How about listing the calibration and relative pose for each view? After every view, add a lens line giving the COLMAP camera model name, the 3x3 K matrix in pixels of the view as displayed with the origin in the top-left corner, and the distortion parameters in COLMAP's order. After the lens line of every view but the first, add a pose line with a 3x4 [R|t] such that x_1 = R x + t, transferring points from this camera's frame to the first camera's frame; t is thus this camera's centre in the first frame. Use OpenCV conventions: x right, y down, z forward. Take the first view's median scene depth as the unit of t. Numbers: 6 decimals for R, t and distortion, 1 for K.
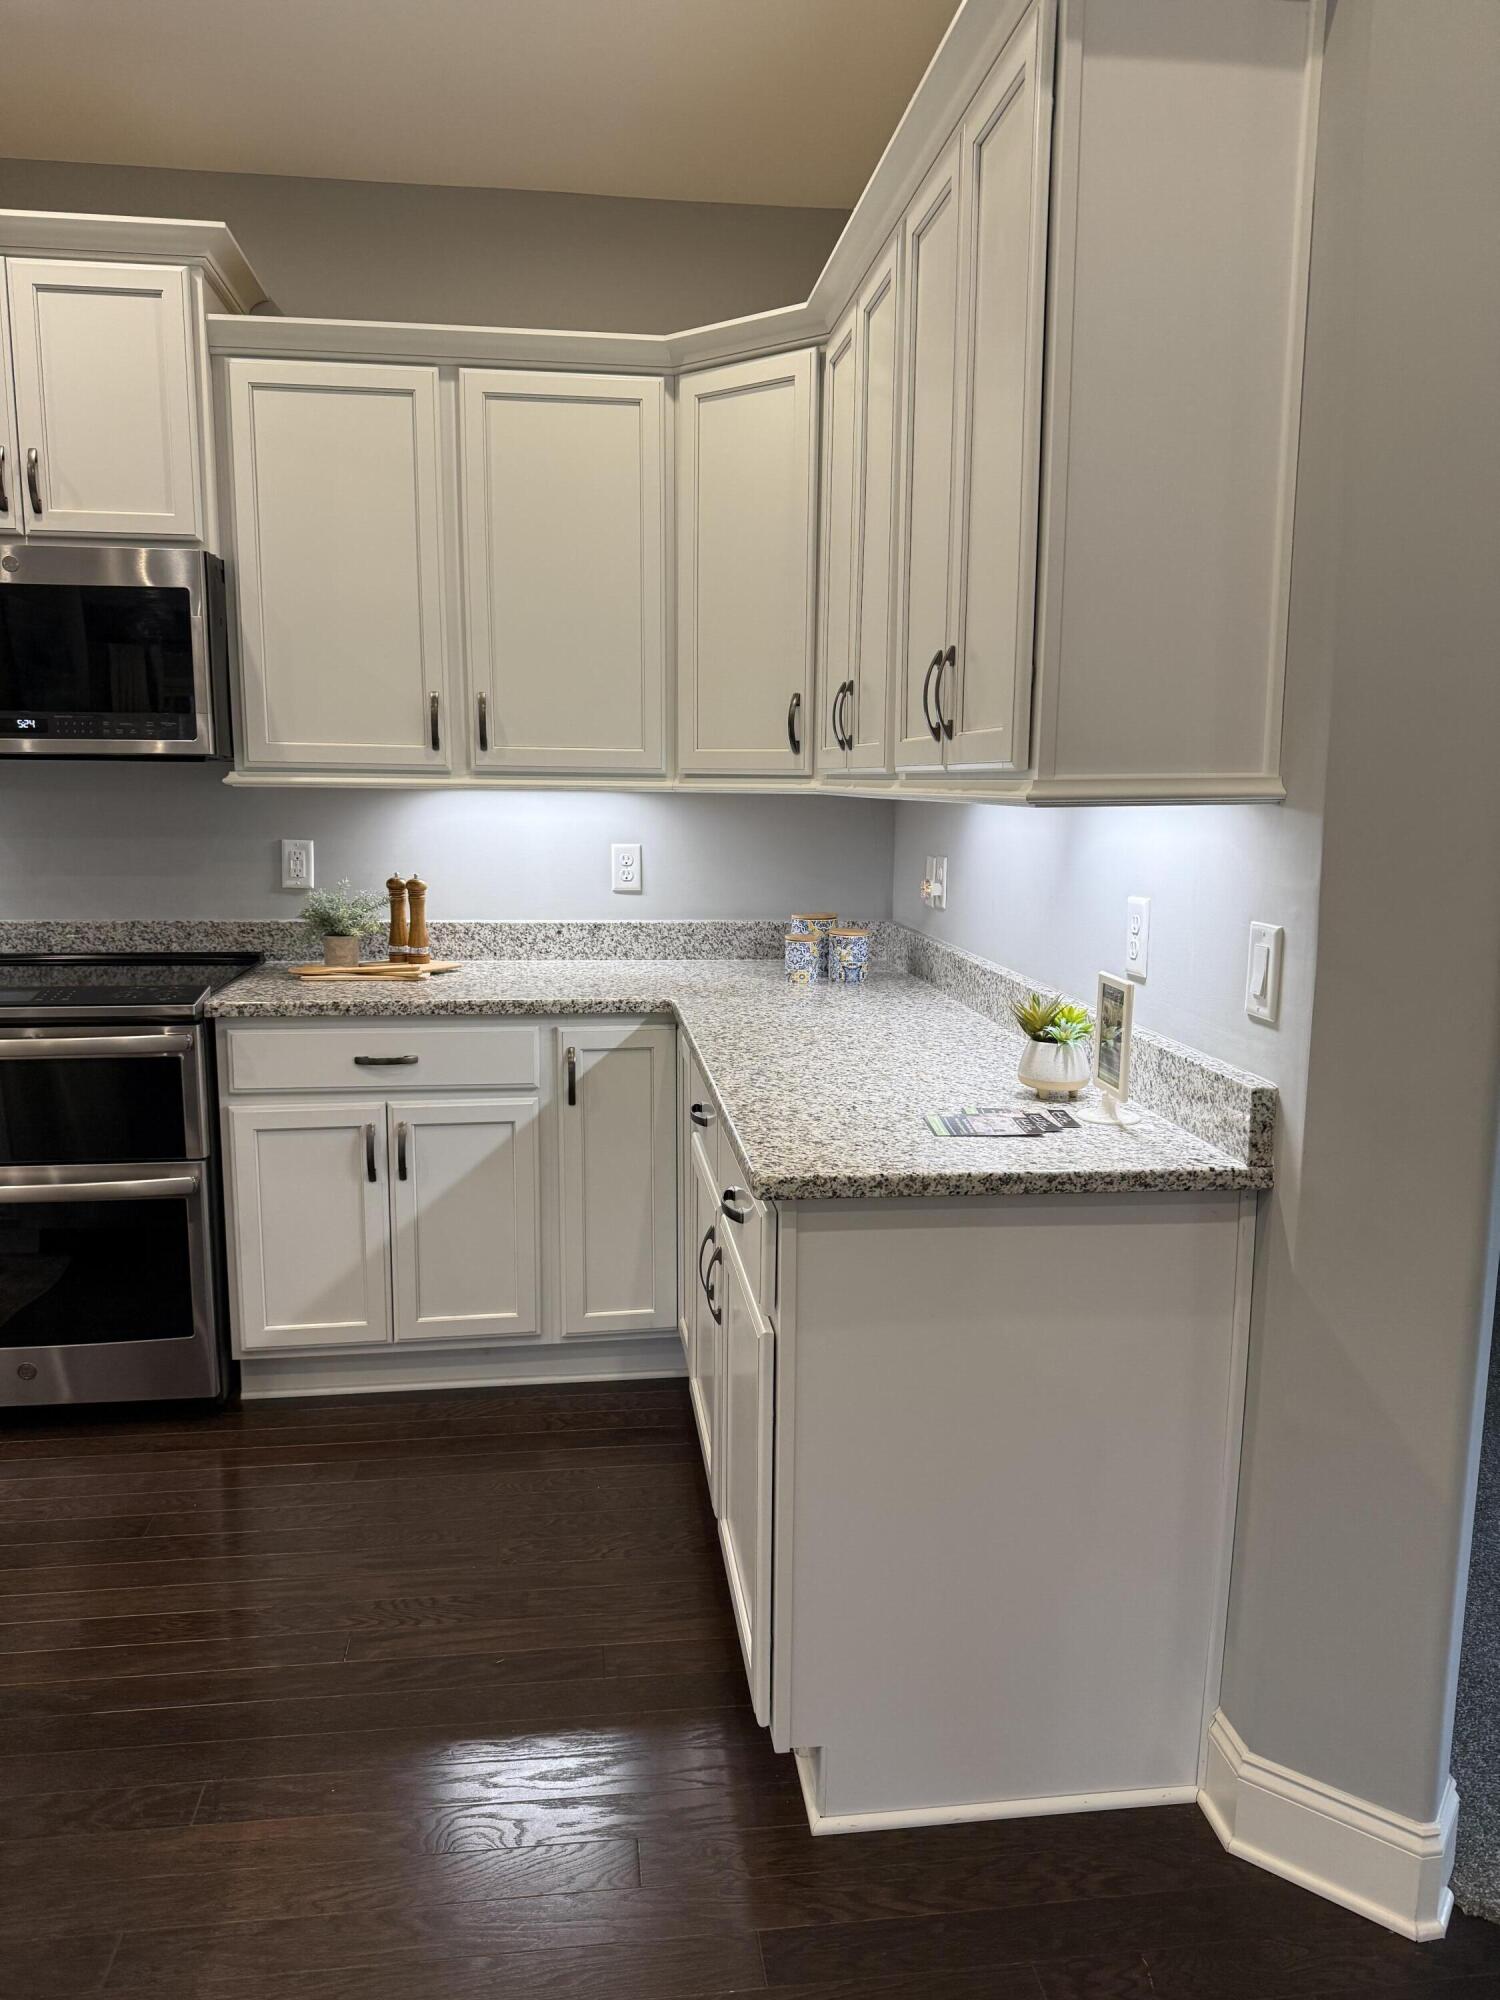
lens RADIAL K [[1497.7, 0, 782.3], [0, 1497.7, 998.6], [0, 0, 1]] dist [0.048955, -0.009674]
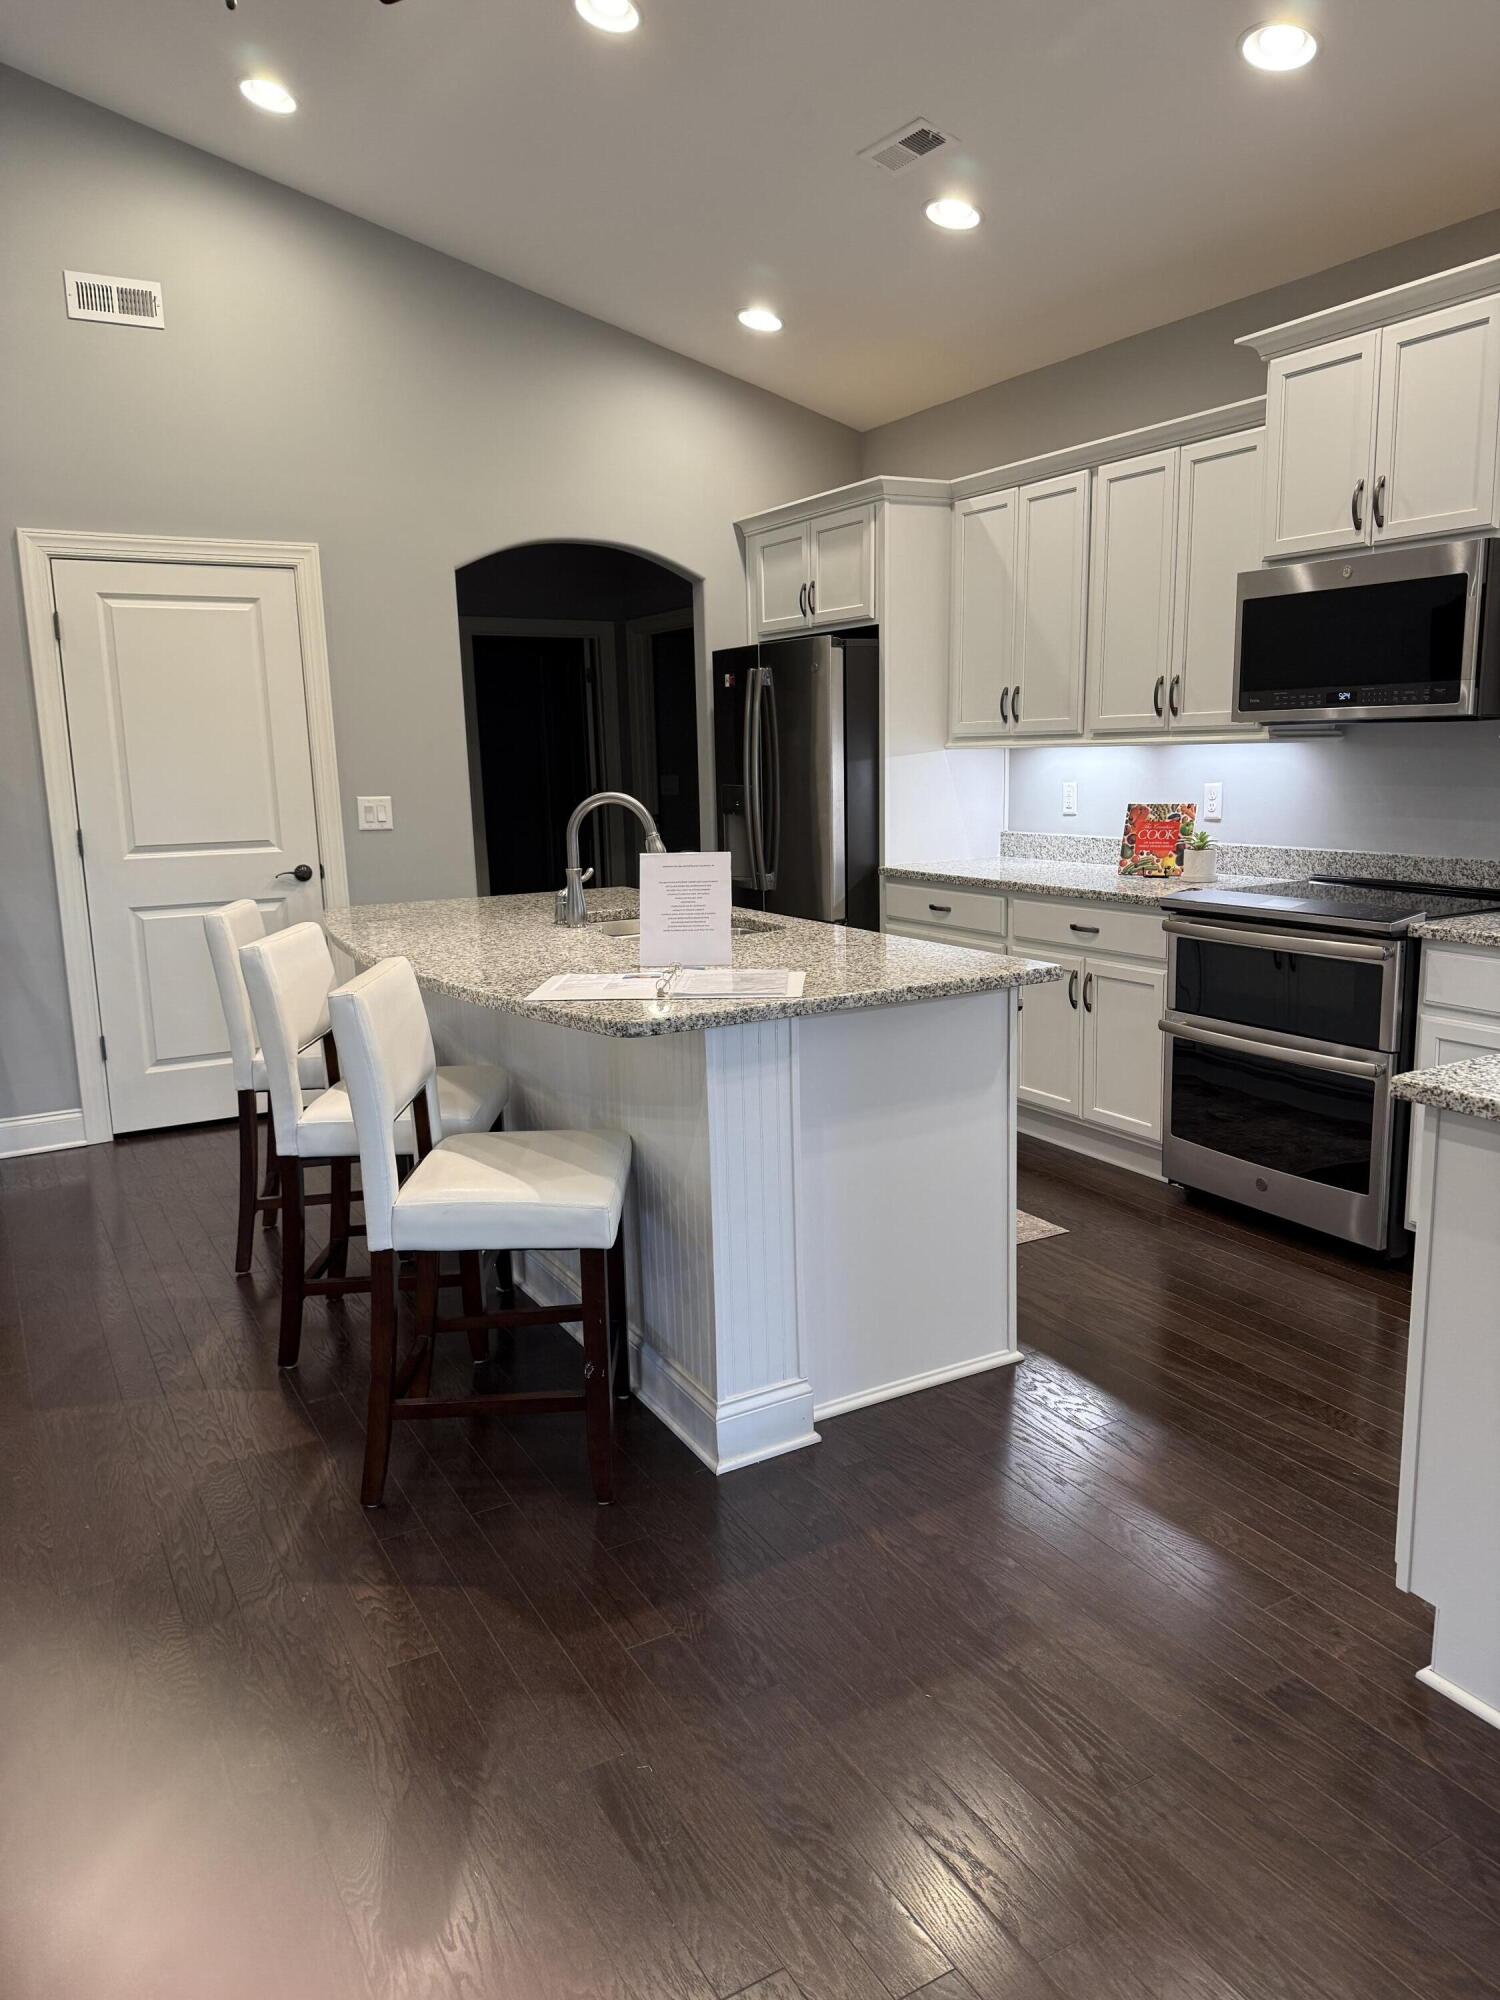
lens RADIAL K [[1410.3, 0, 750.0], [0, 1410.3, 1000.0], [0, 0, 1]] dist [0.090984, -0.128064]
pose [[0.418004, 0.145759, -0.896676, 0.420011], [-0.112230, 0.987769, 0.108248, -0.002178], [0.901486, 0.055386, 0.429249, 0.042904]]
